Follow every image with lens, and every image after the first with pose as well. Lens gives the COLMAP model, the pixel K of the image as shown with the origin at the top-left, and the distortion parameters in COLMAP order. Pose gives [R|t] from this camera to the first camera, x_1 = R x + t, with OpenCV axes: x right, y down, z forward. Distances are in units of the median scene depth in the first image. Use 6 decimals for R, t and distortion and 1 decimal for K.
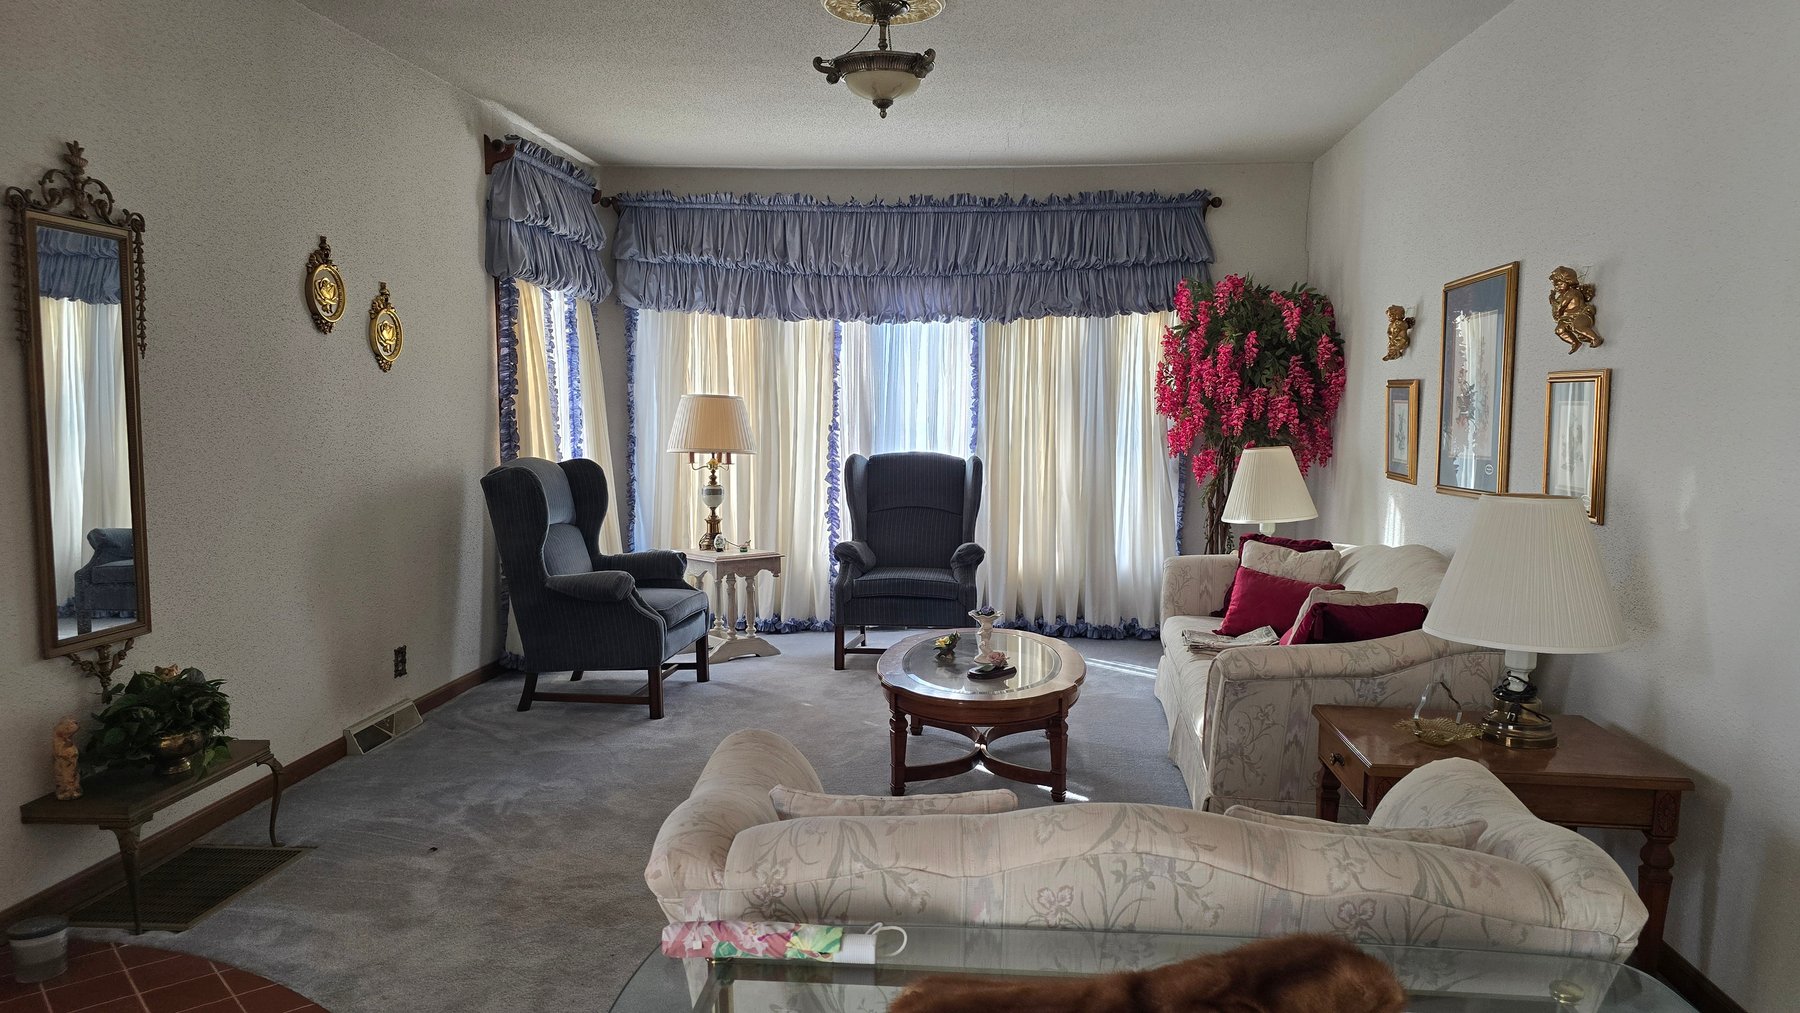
lens RADIAL K [[1198.4, 0, 890.2], [0, 1198.4, 519.7], [0, 0, 1]] dist [0.057596, -0.059024]
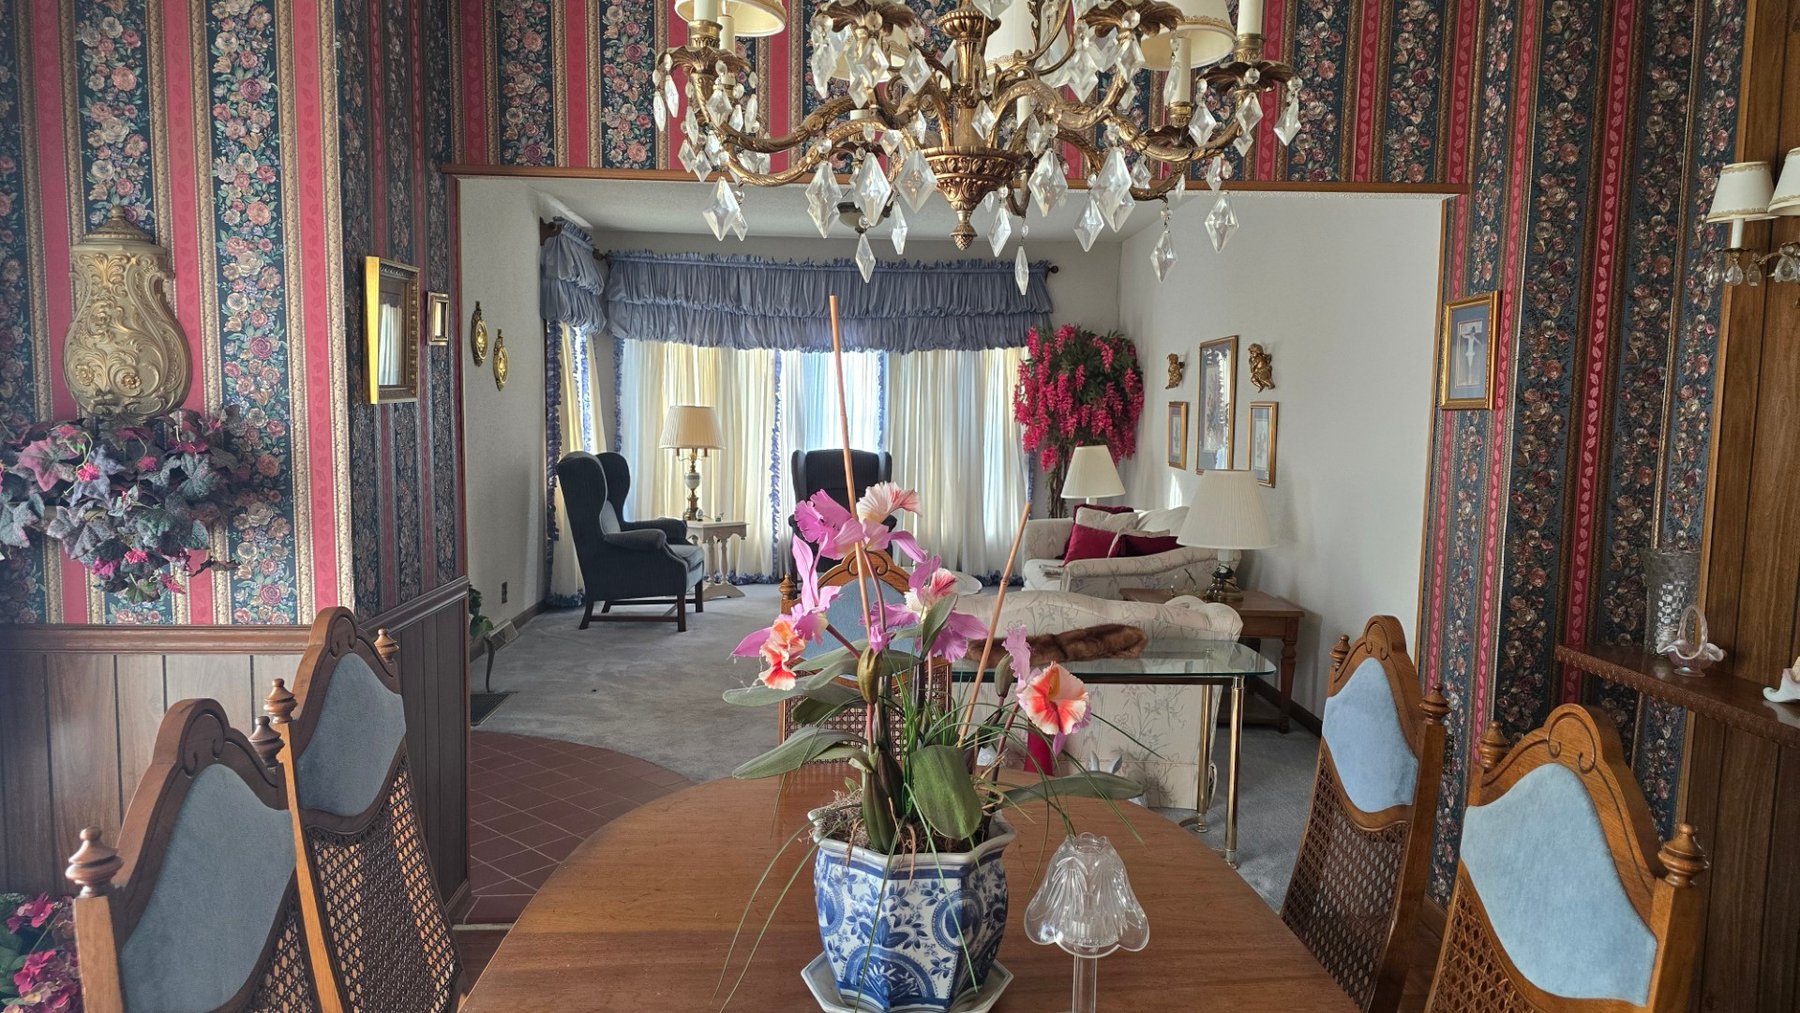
lens RADIAL K [[1198.4, 0, 853.8], [0, 1198.4, 525.7], [0, 0, 1]] dist [0.057596, -0.059024]
pose [[0.993552, -0.003741, 0.113314, -0.132539], [0.003294, 0.999986, 0.004137, 0.028423], [-0.113327, -0.003737, 0.993551, -0.395516]]
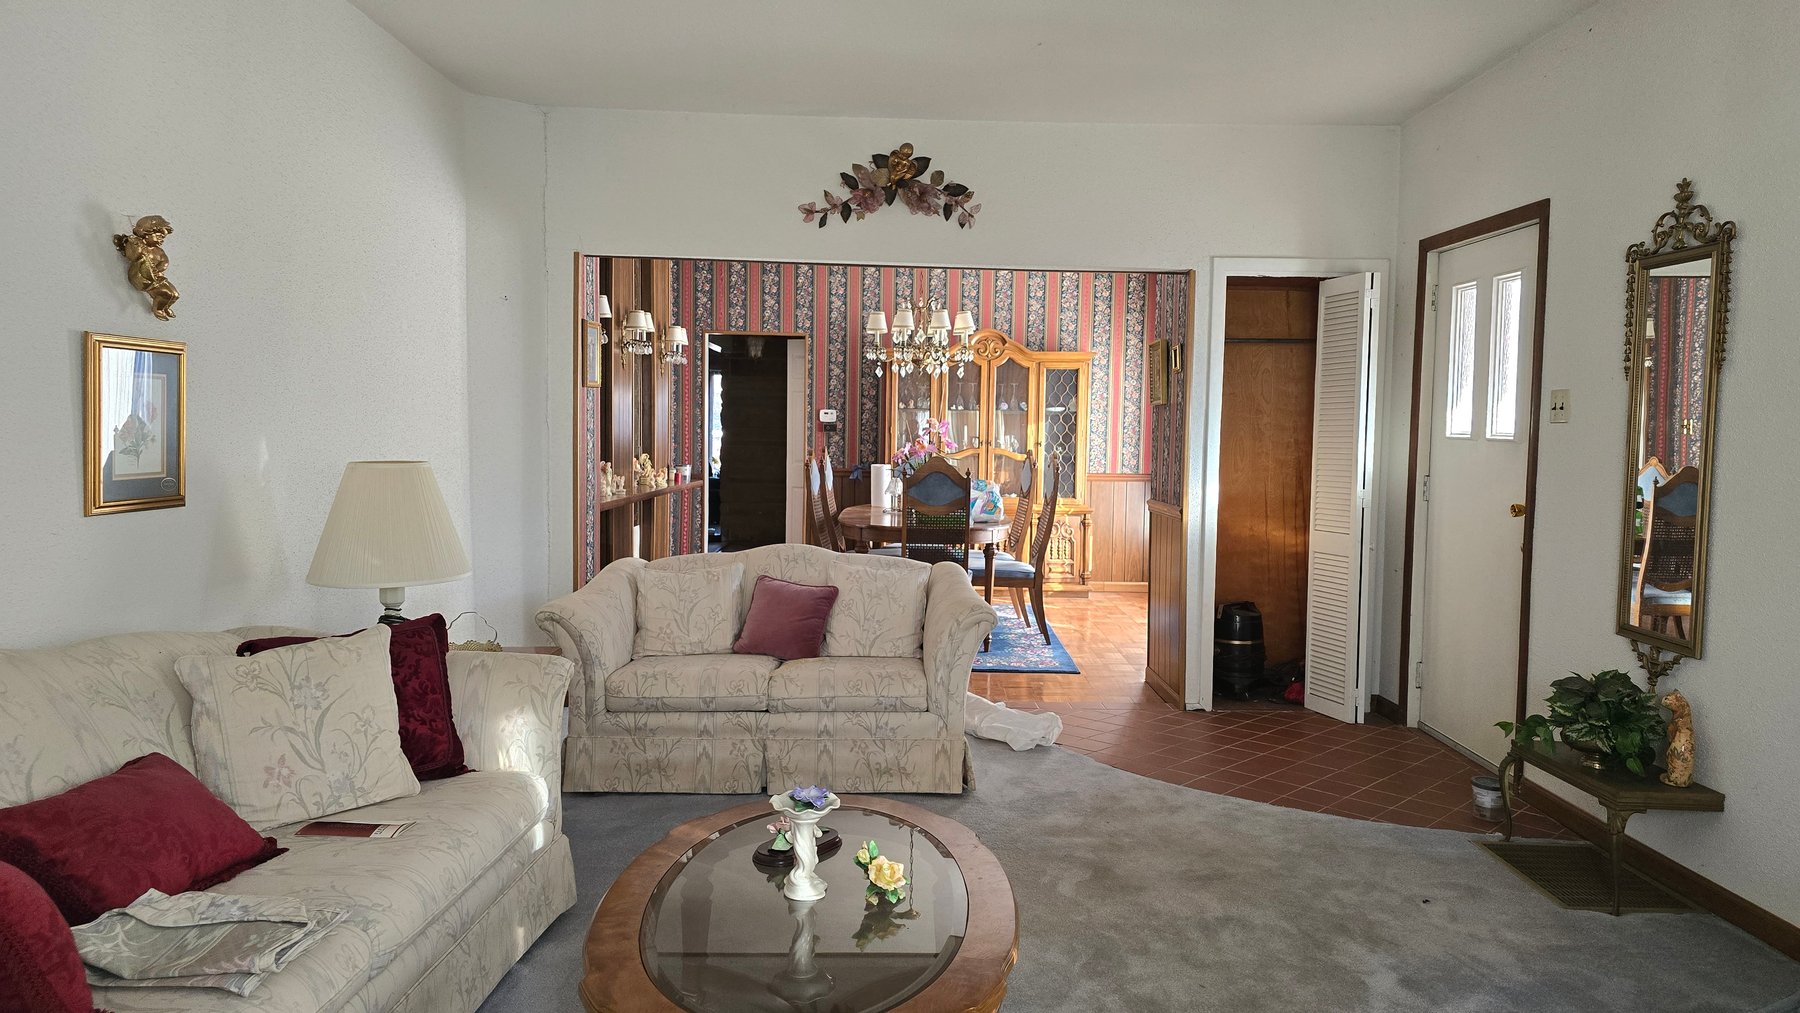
lens RADIAL K [[1198.4, 0, 903.3], [0, 1198.4, 497.3], [0, 0, 1]] dist [0.057596, -0.059024]
pose [[-0.993557, -0.004341, -0.113251, 0.076163], [-0.022395, 0.987084, 0.158633, -0.103591], [0.111100, 0.160147, -0.980821, 1.117670]]
